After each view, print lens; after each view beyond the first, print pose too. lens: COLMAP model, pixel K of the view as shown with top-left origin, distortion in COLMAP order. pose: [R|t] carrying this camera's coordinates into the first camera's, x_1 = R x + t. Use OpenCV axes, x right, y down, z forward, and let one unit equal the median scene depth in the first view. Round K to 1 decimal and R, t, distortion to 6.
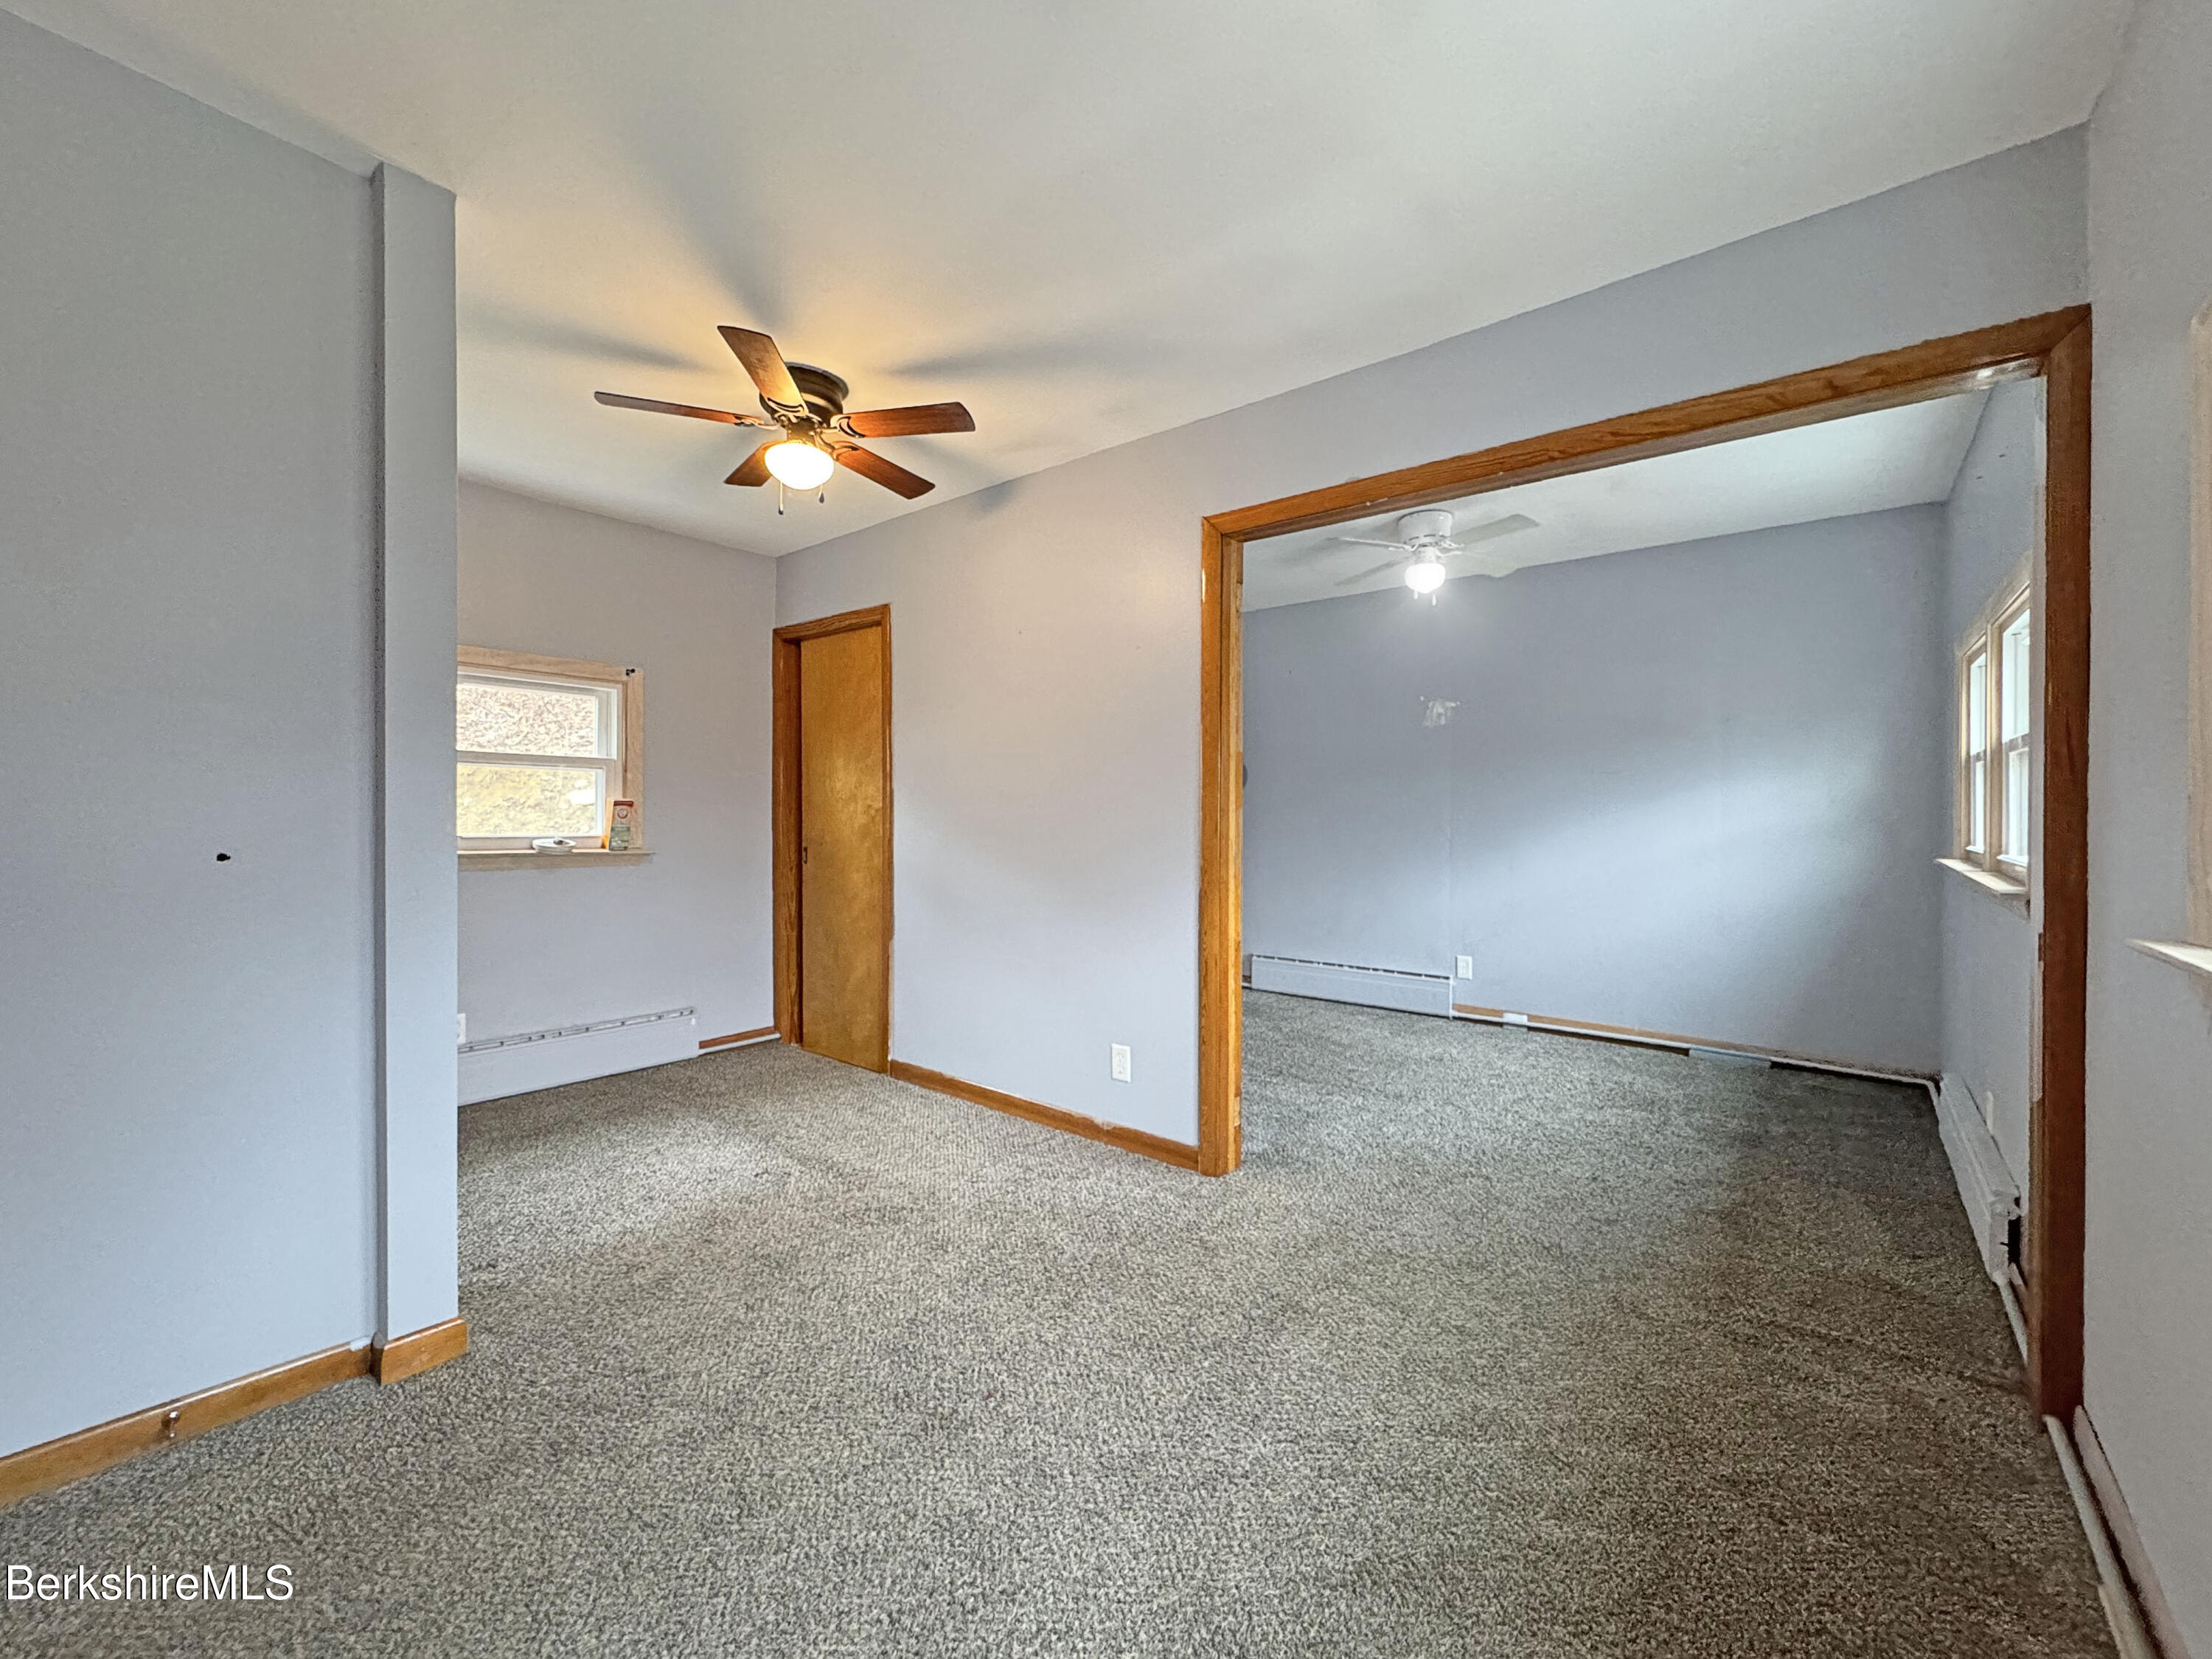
lens RADIAL K [[904.6, 0, 1095.4], [0, 904.6, 819.2], [0, 0, 1]] dist [0.000116, 0.000422]
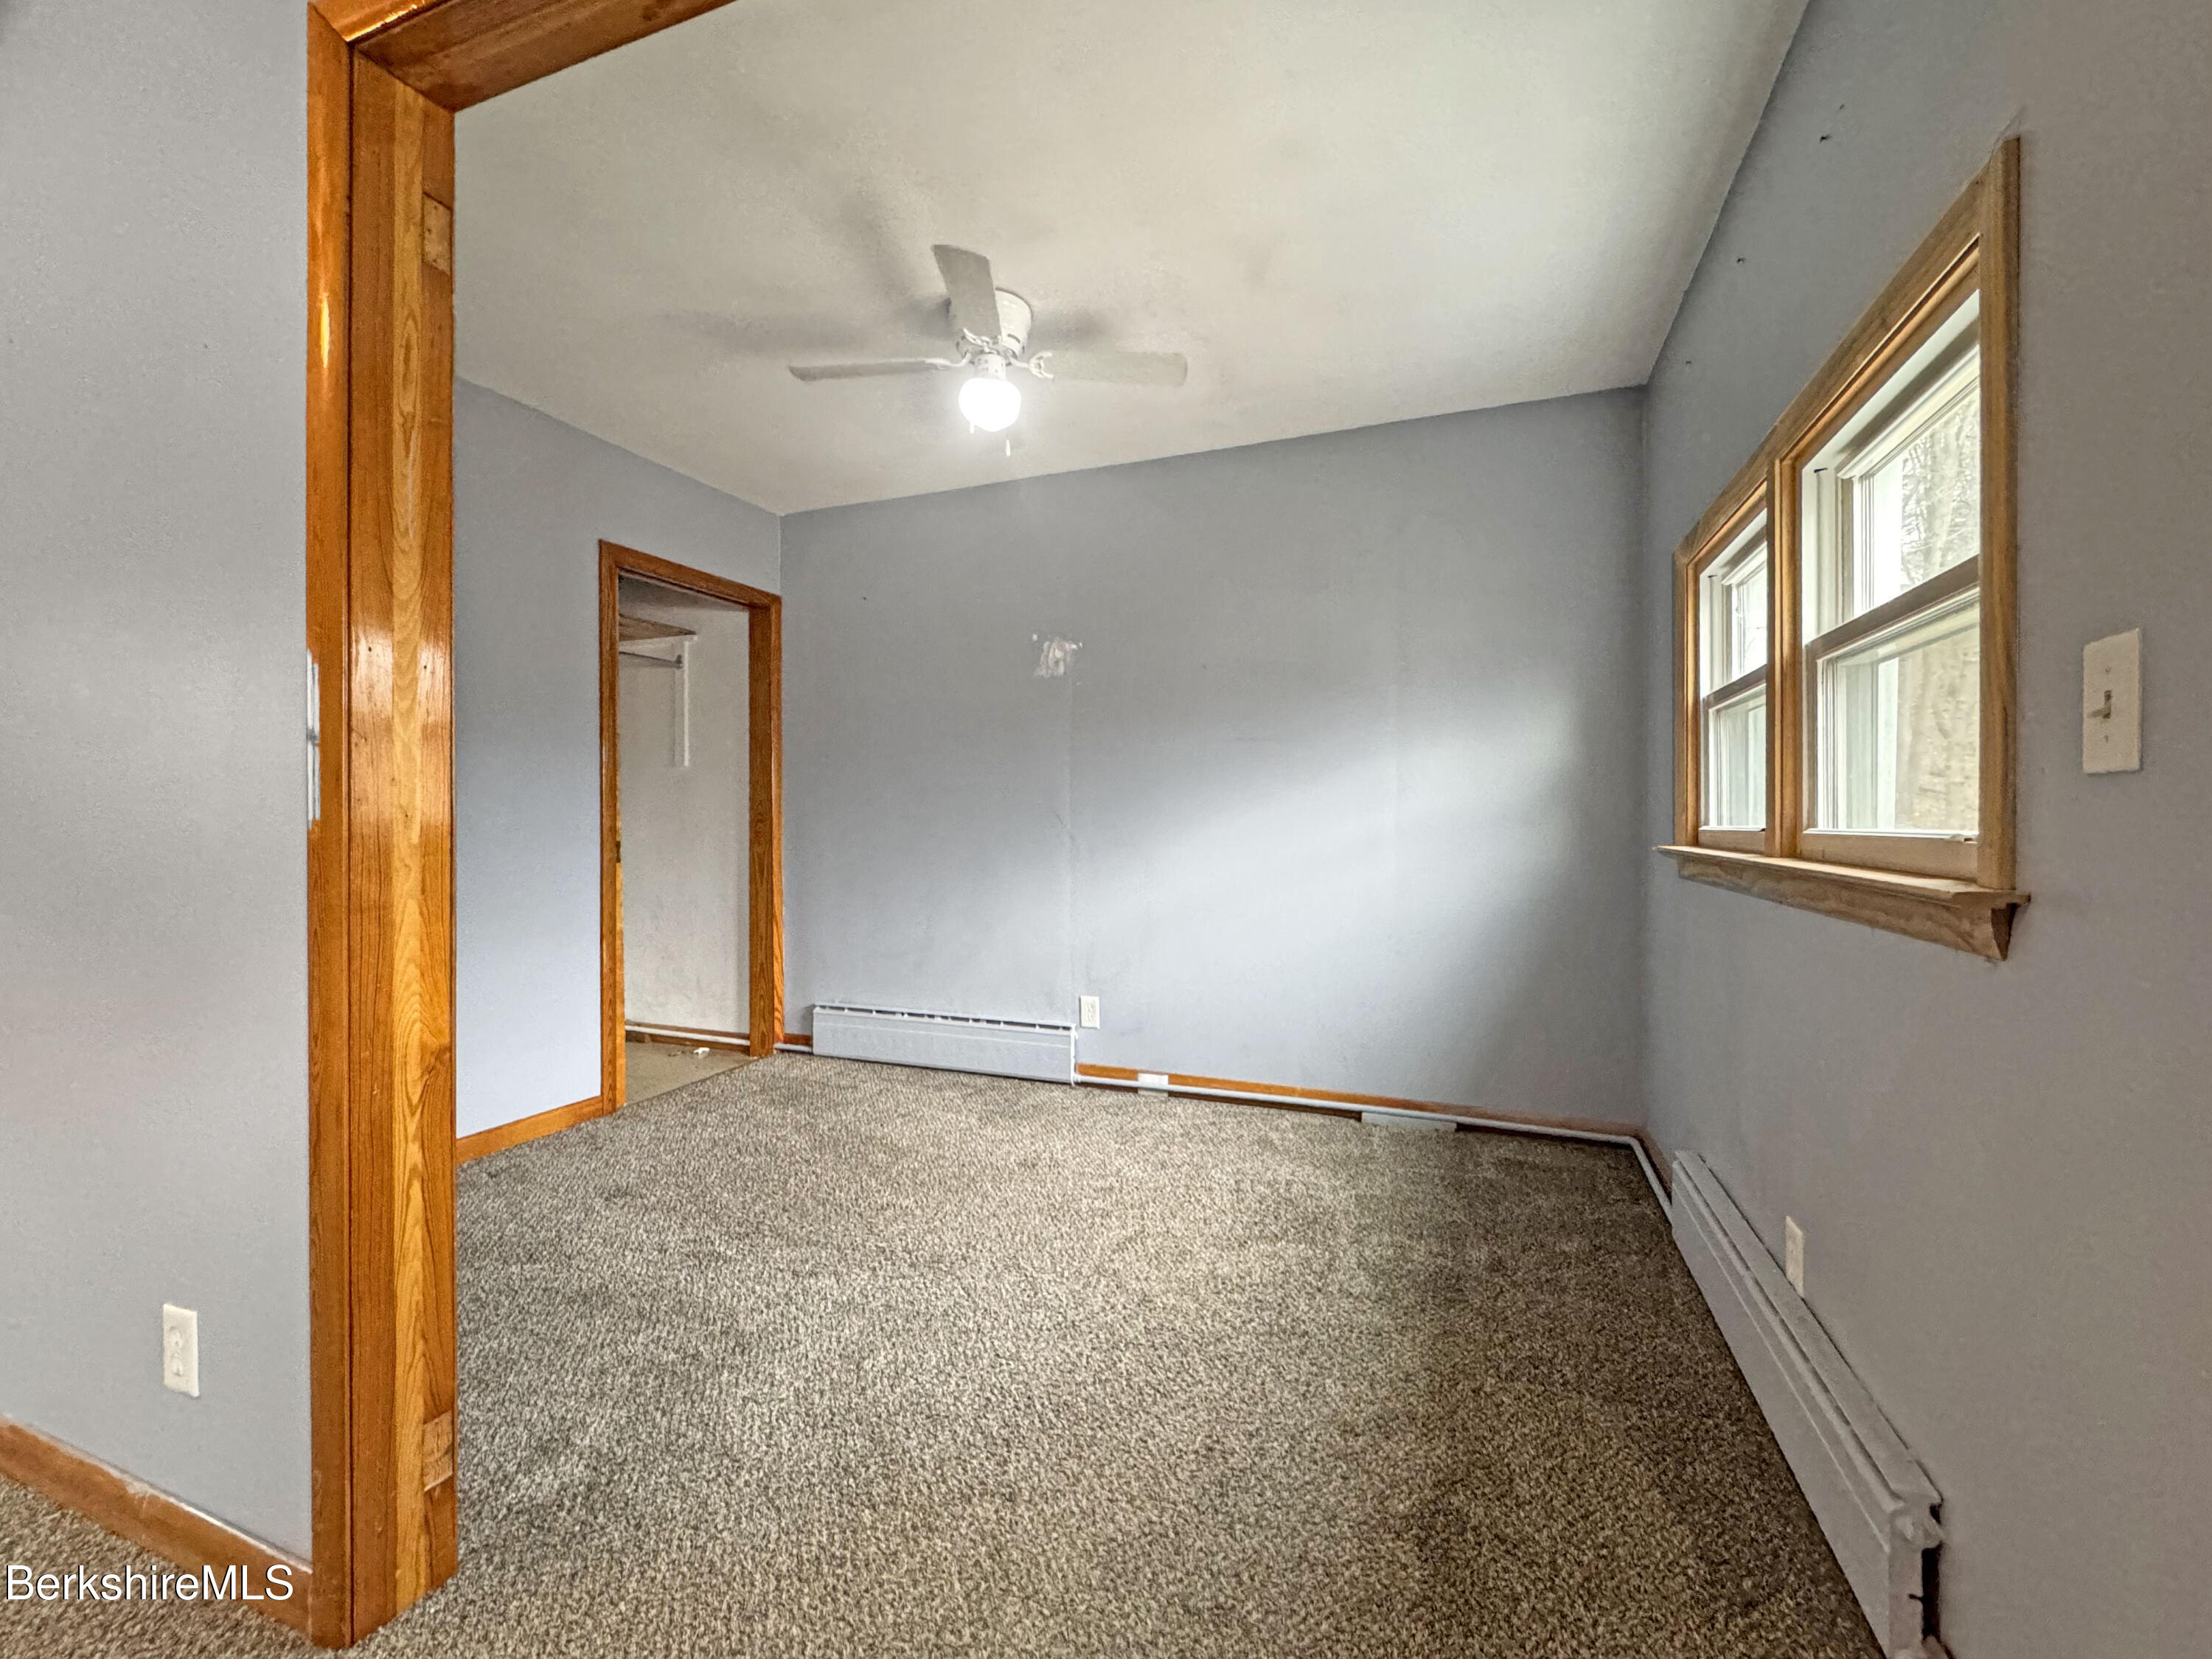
lens RADIAL K [[904.6, 0, 1112.9], [0, 904.6, 829.4], [0, 0, 1]] dist [0.000116, 0.000422]
pose [[0.950758, -0.002467, 0.309923, 0.277231], [0.004311, 0.999977, -0.005263, 0.030656], [-0.309903, 0.006340, 0.950747, 0.424101]]
